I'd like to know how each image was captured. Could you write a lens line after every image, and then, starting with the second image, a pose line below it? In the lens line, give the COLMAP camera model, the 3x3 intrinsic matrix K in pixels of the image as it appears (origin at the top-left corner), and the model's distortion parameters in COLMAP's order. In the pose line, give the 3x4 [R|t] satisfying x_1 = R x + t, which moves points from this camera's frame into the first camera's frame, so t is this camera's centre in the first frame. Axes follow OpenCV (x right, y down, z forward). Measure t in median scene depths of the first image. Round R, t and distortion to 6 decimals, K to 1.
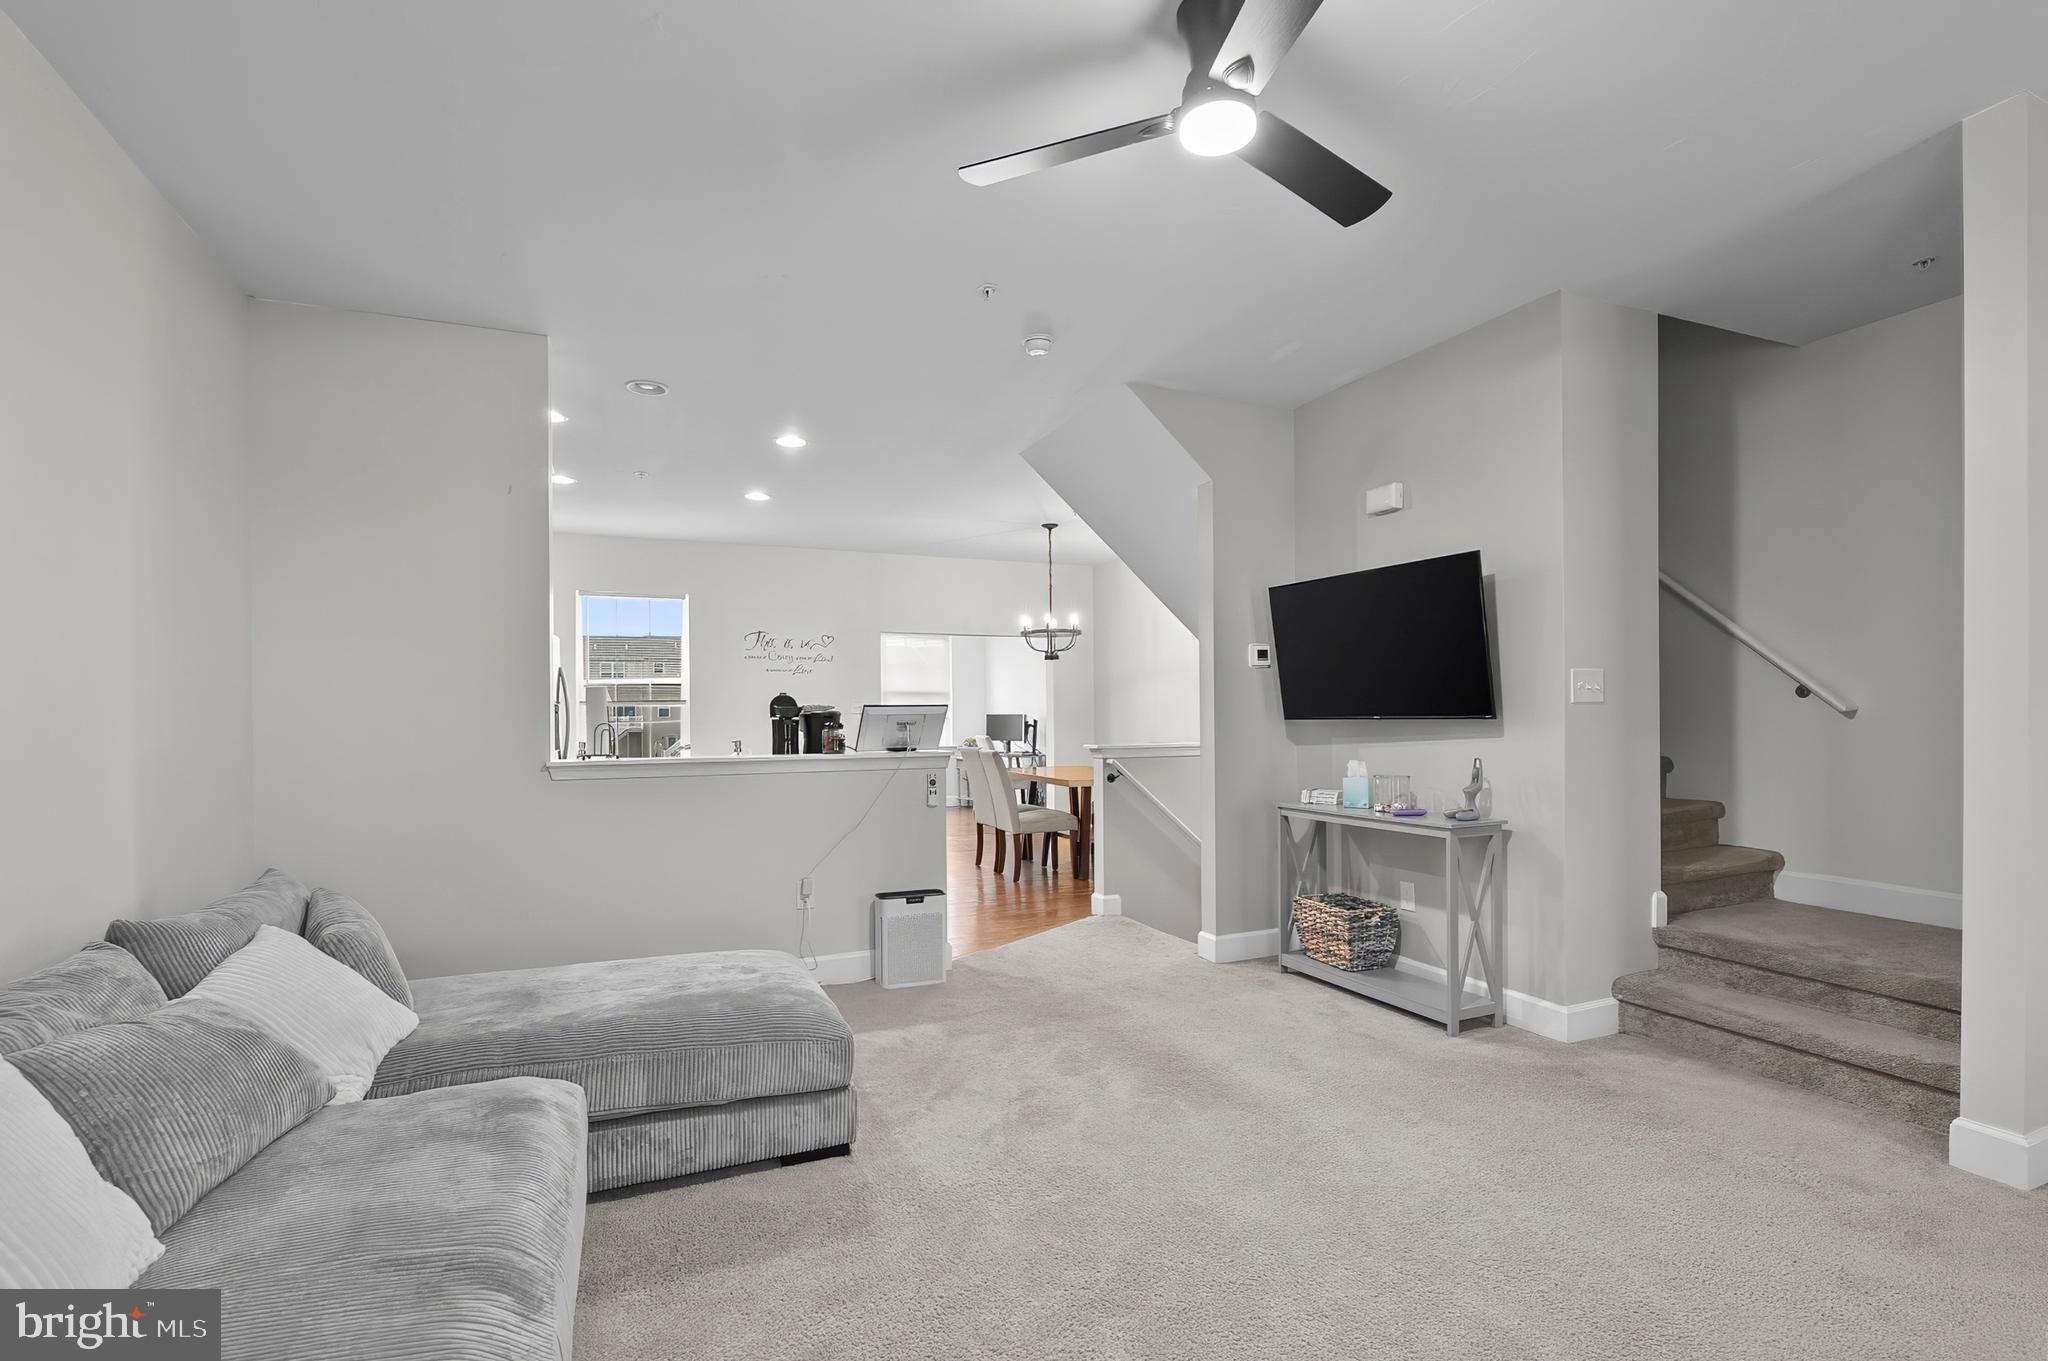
lens RADIAL K [[931.7, 0, 1029.8], [0, 931.7, 728.3], [0, 0, 1]] dist [-0.002405, 0.000109]
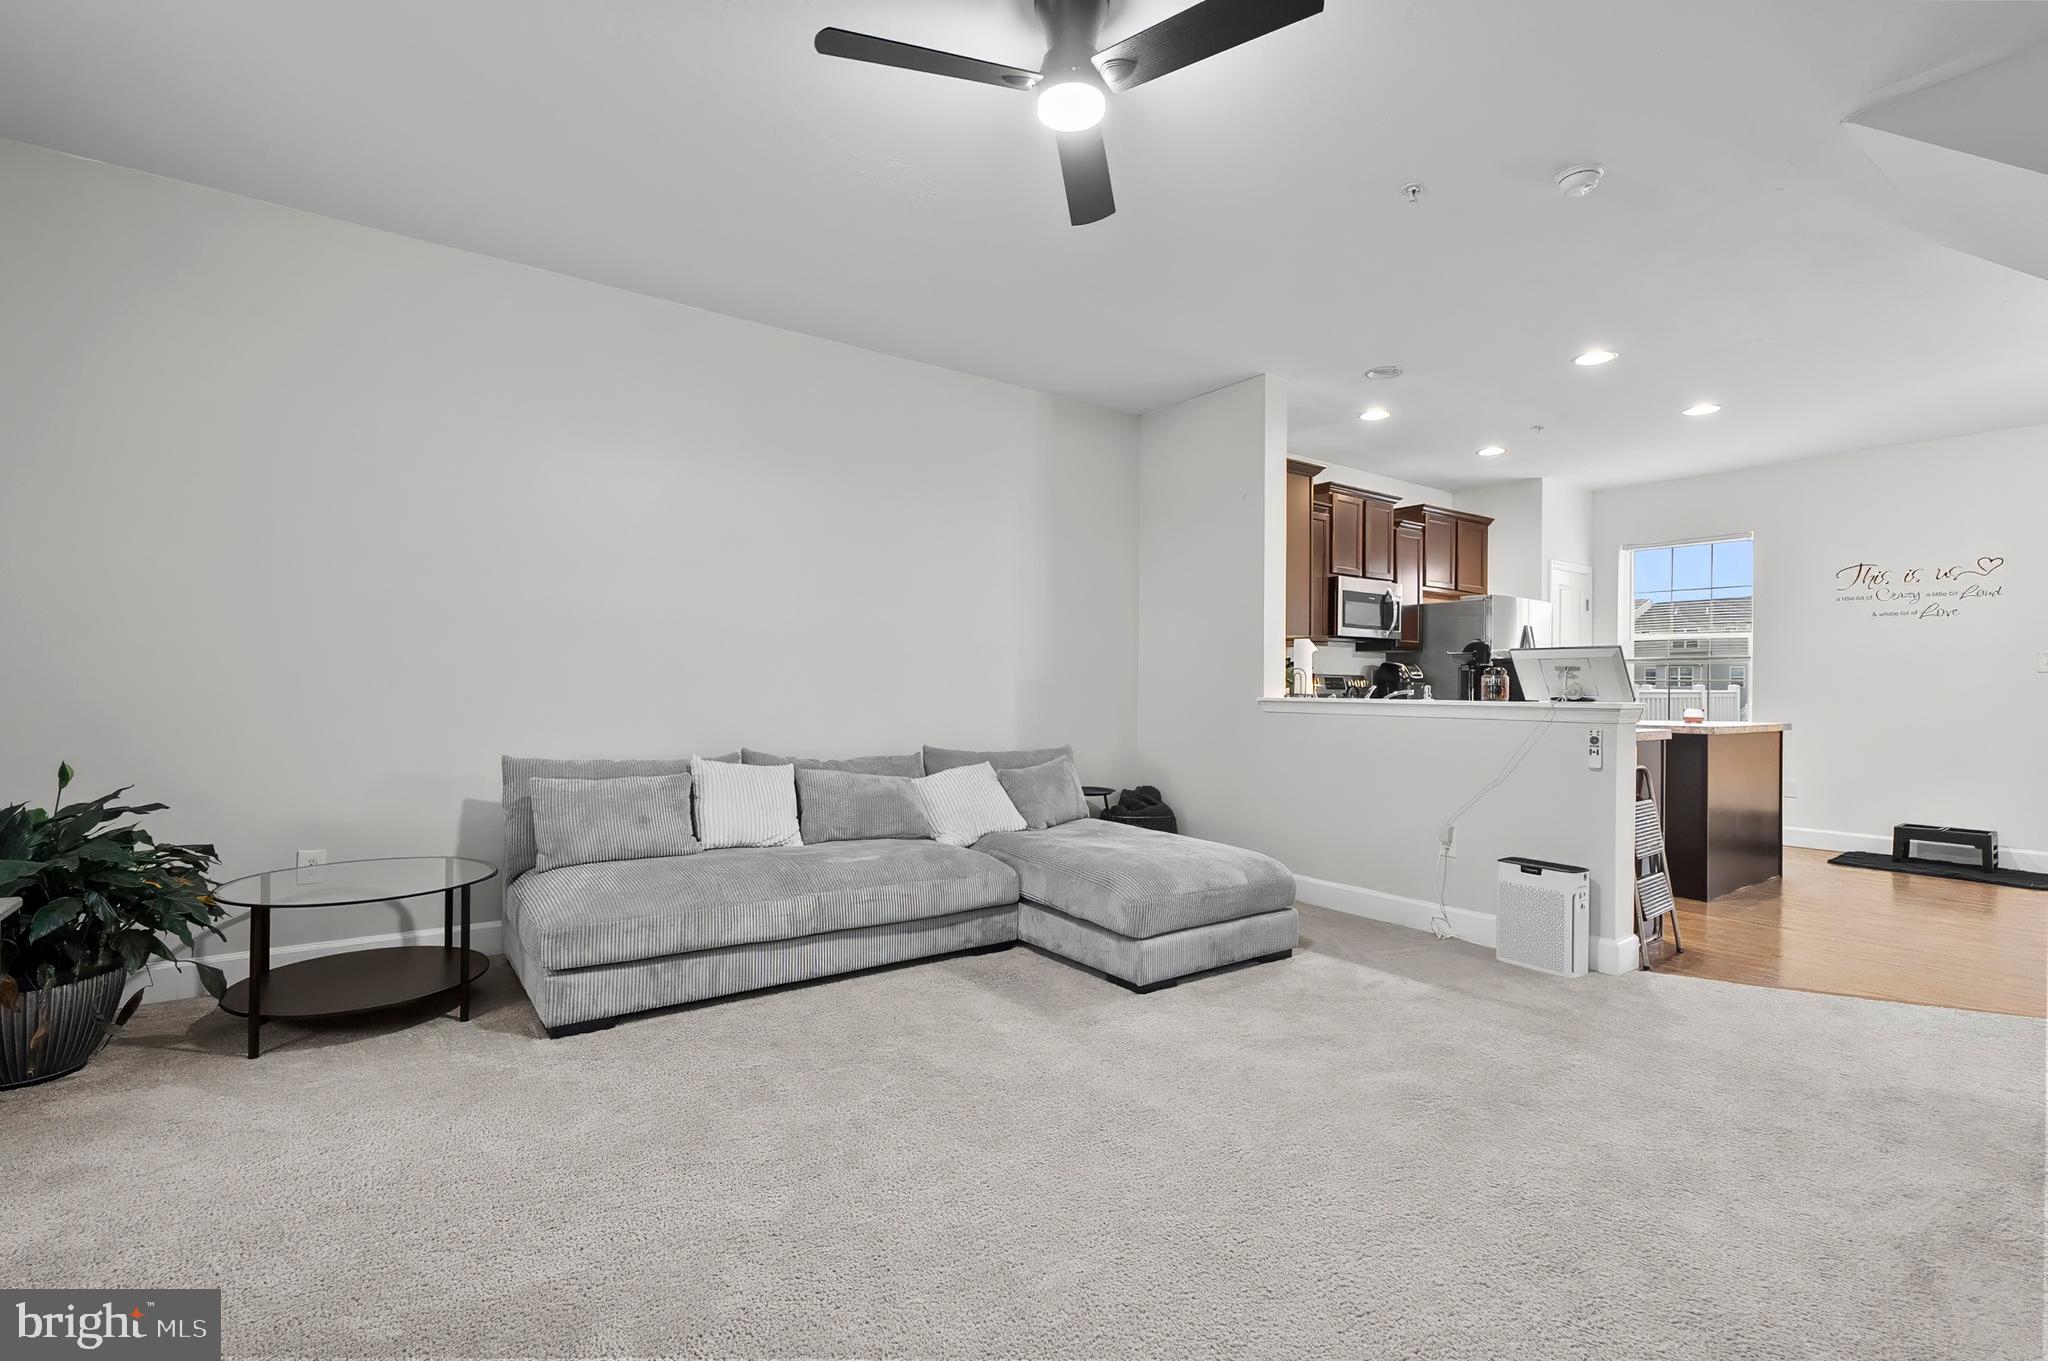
lens RADIAL K [[940.3, 0, 1024.0], [0, 940.3, 680.5], [0, 0, 1]] dist [-0.000697, 0.000142]
pose [[0.209399, 0.001953, -0.977828, 0.684605], [-0.026717, 0.999636, -0.003725, 0.026015], [0.977465, 0.026904, 0.209375, 0.378747]]
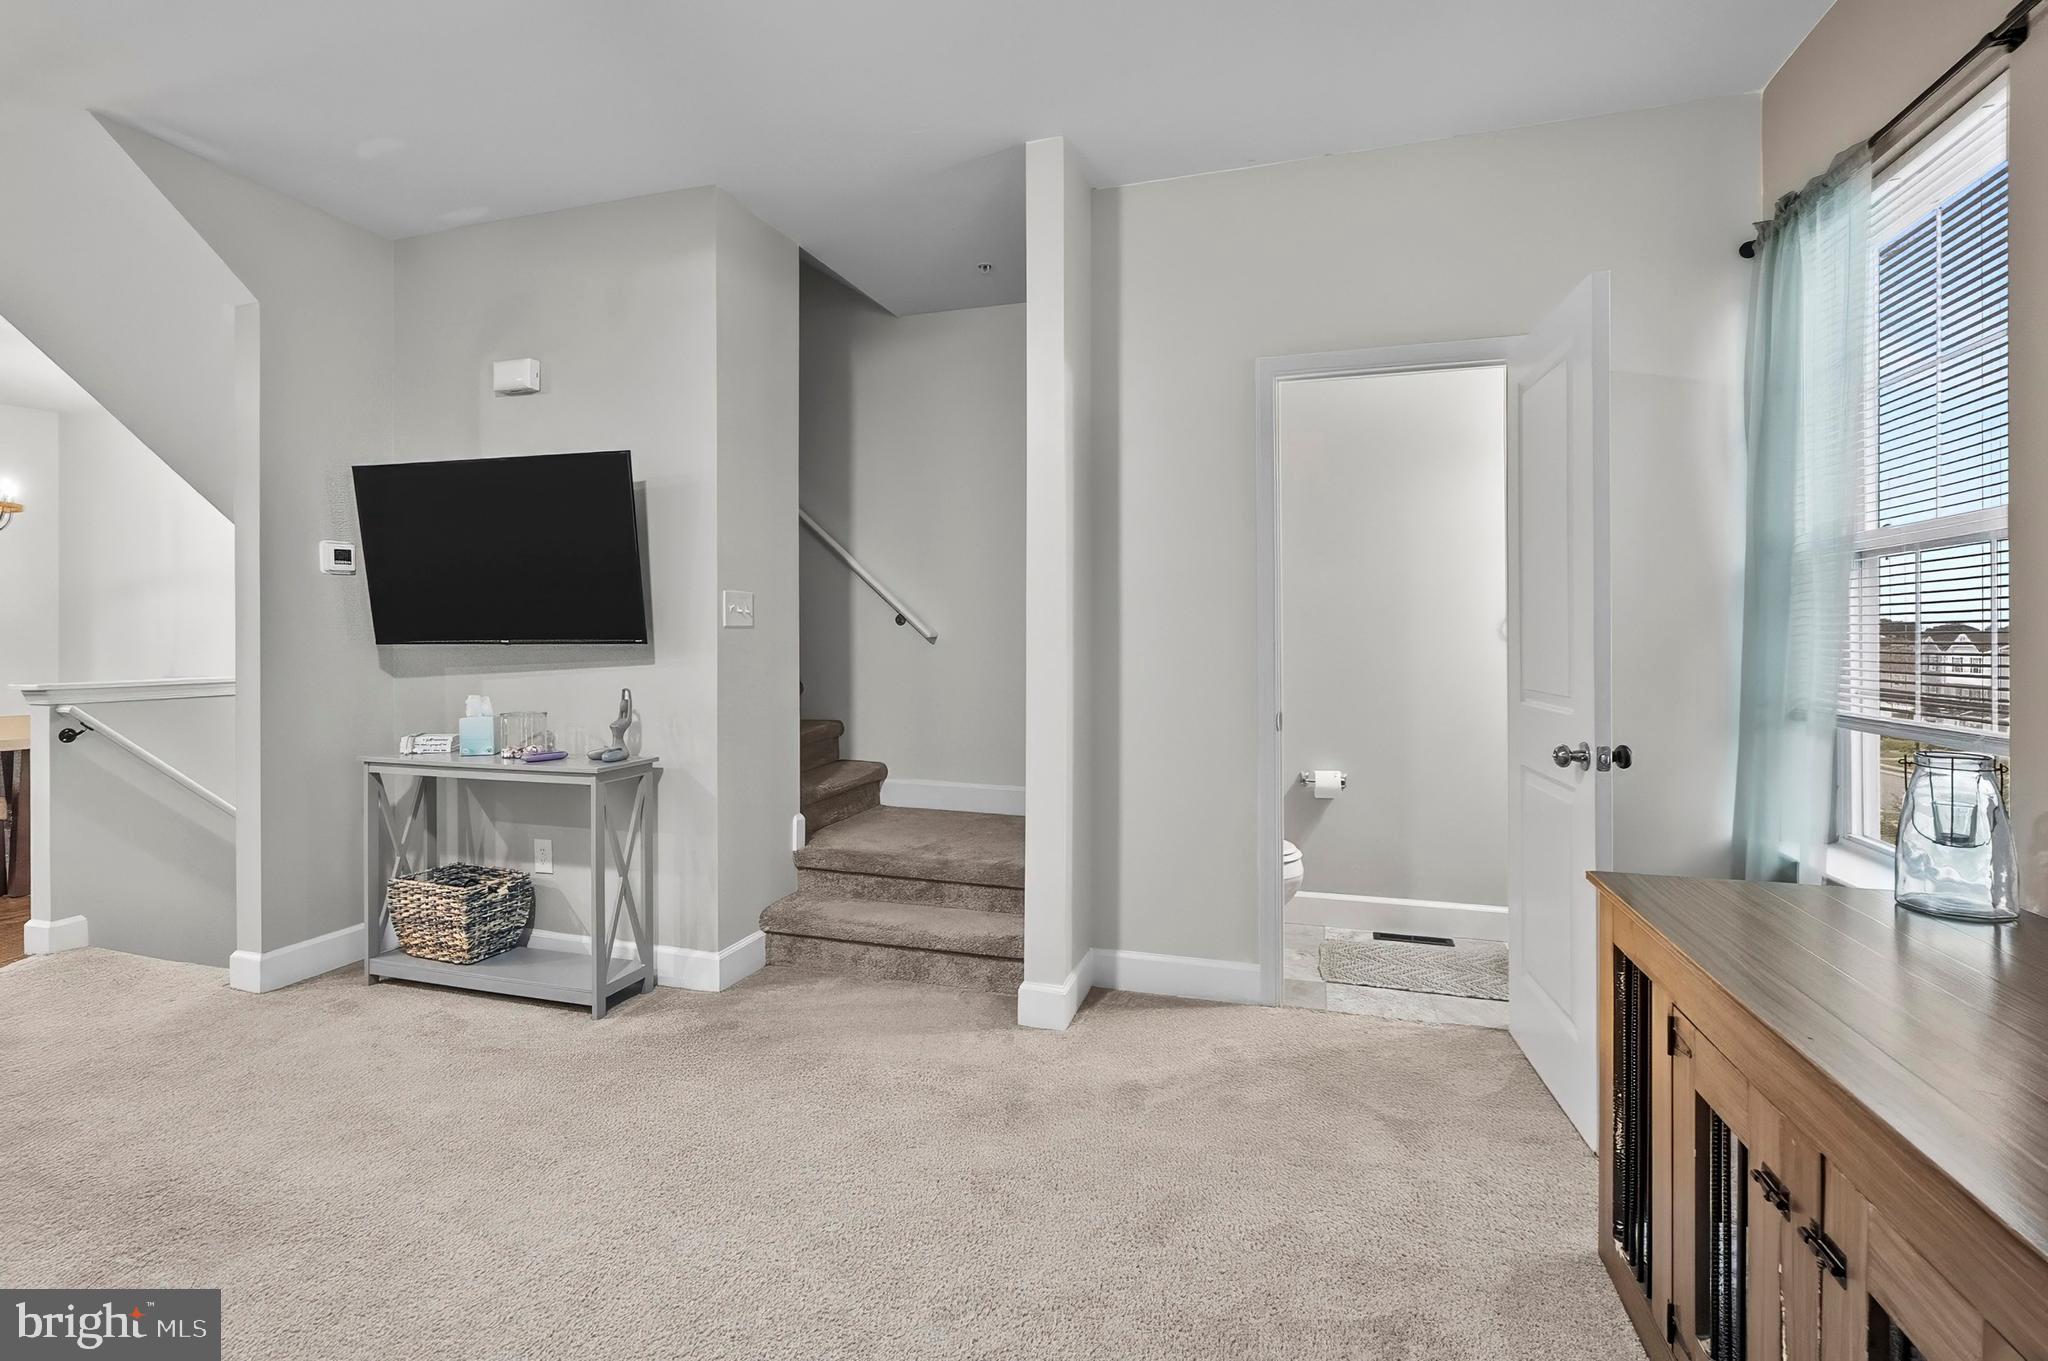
lens RADIAL K [[956.9, 0, 999.1], [0, 956.9, 632.3], [0, 0, 1]] dist [-0.002187, 0.000393]
pose [[0.673676, 0.009834, 0.738962, 0.048901], [0.005819, 0.999810, -0.018611, -0.001915], [-0.739004, 0.016838, 0.673490, 0.126327]]
